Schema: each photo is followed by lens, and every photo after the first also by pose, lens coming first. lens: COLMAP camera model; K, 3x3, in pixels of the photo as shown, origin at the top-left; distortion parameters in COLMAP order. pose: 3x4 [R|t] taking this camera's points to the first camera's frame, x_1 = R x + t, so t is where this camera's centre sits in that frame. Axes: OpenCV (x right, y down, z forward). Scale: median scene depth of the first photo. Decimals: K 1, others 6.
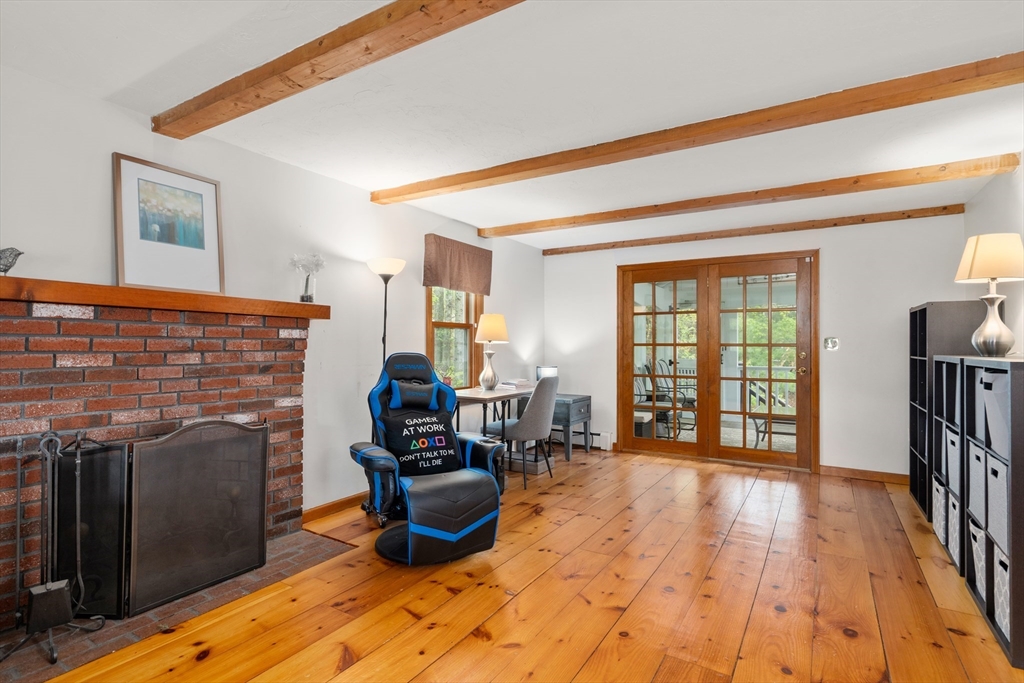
lens RADIAL K [[513.0, 0, 511.7], [0, 513.0, 342.9], [0, 0, 1]] dist [-0.002411, -0.000322]
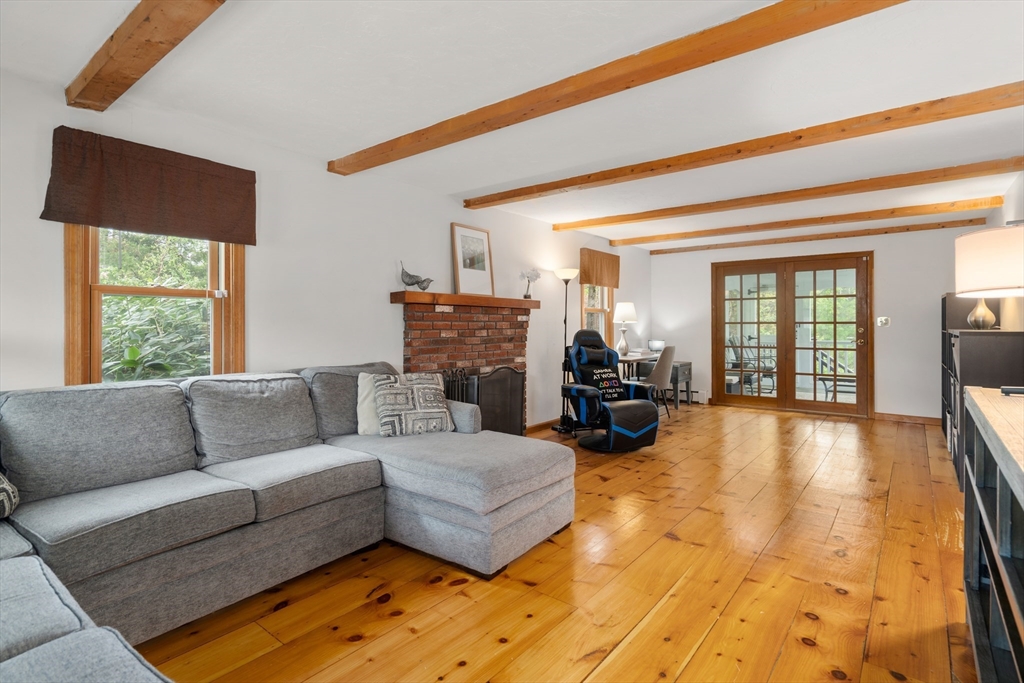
lens RADIAL K [[513.0, 0, 510.6], [0, 513.0, 325.0], [0, 0, 1]] dist [-0.002411, -0.000322]
pose [[0.992985, -0.006467, -0.118066, -0.190023], [0.007169, 0.999959, 0.005523, -0.003989], [0.118026, -0.006331, 0.992990, -0.455959]]
